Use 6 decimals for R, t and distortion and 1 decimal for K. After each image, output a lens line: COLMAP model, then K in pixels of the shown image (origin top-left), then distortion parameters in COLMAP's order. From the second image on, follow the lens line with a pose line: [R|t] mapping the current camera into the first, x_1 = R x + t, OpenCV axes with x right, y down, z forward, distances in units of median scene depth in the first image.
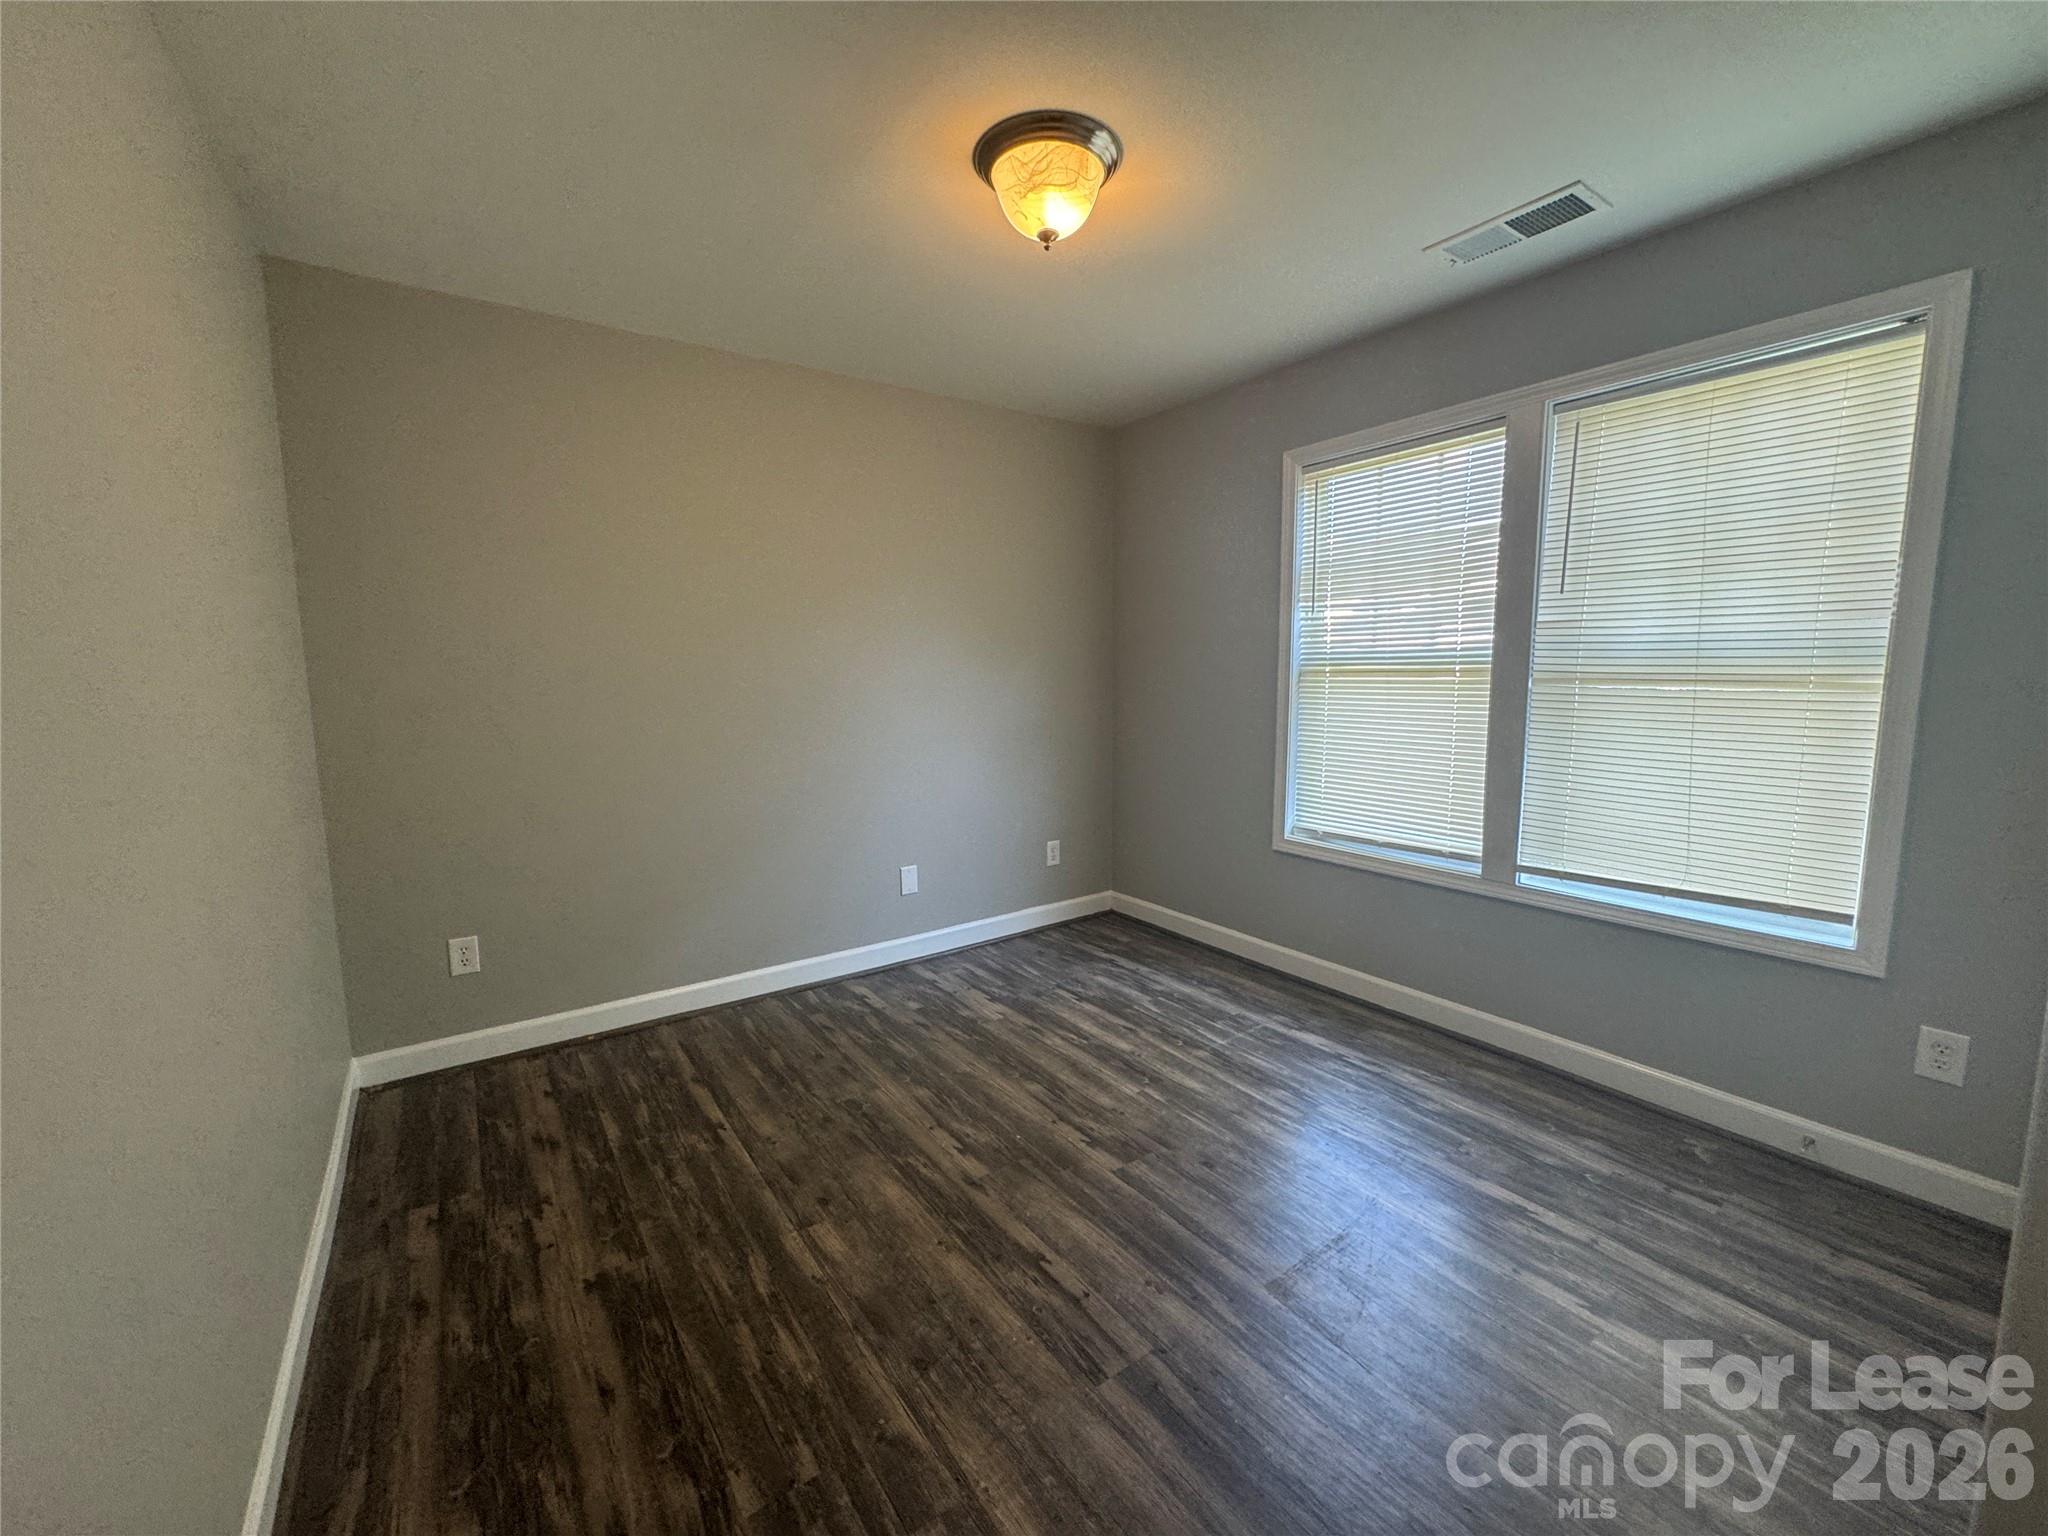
lens RADIAL K [[818.7, 0, 1024.0], [0, 818.7, 768.0], [0, 0, 1]] dist [-0.003416, 0.000187]
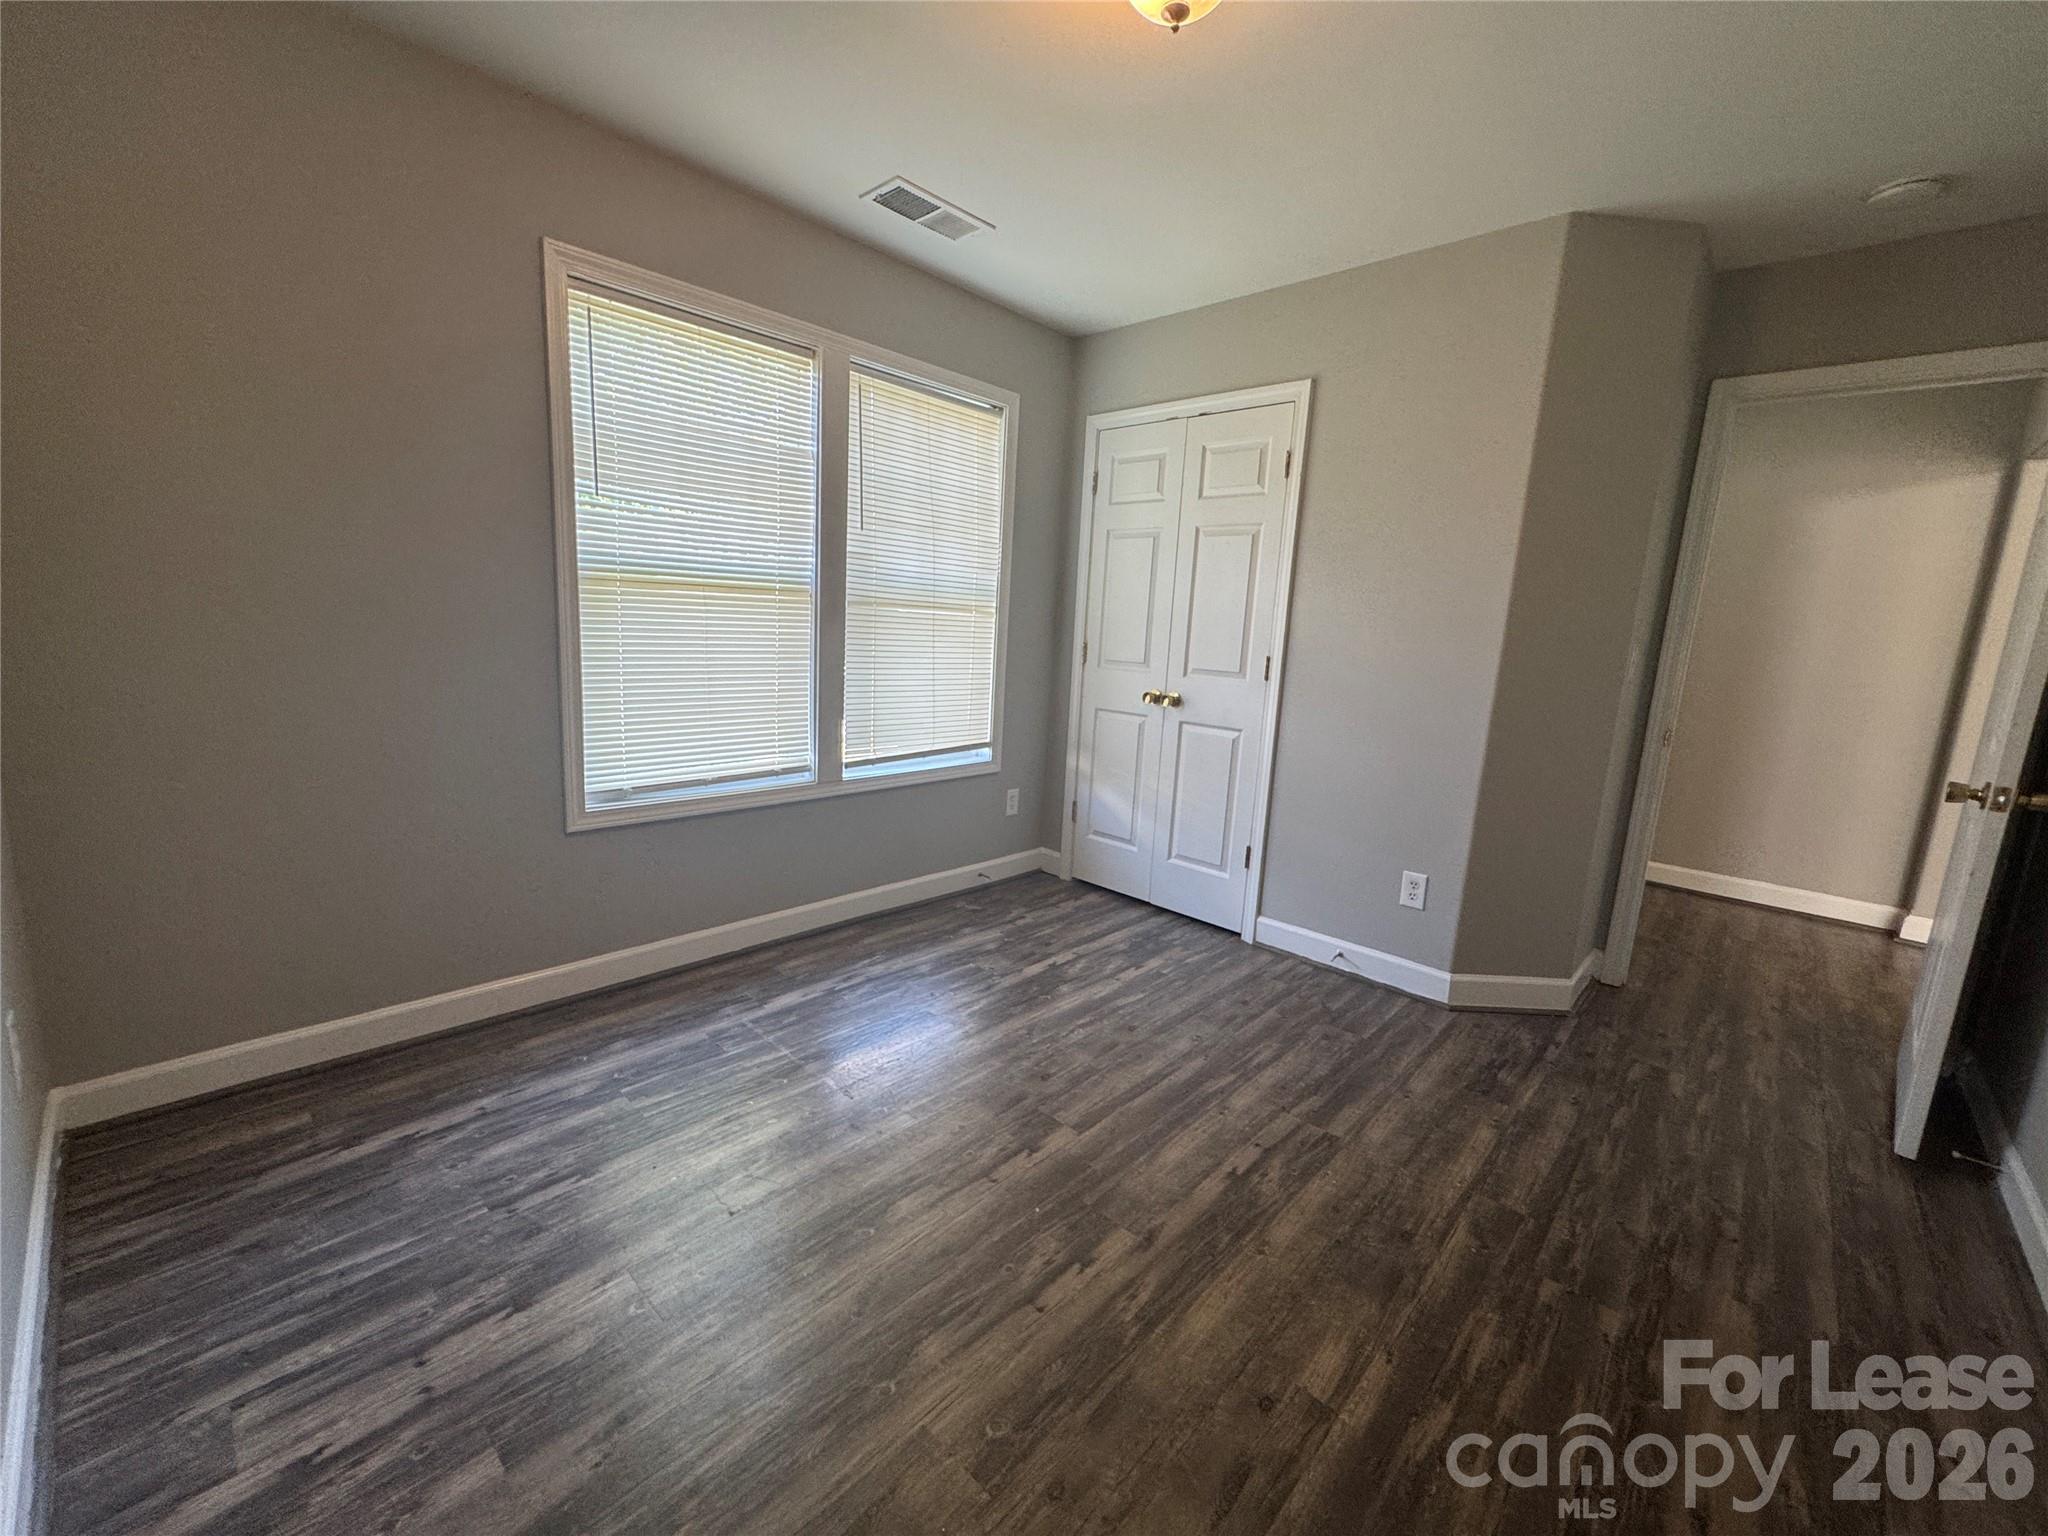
lens RADIAL K [[818.7, 0, 1024.0], [0, 818.7, 768.0], [0, 0, 1]] dist [-0.003416, 0.000187]
pose [[-0.199907, -0.174853, 0.964087, -0.597391], [0.071437, 0.978728, 0.192321, -0.083867], [-0.977207, 0.107318, -0.183164, 1.004086]]
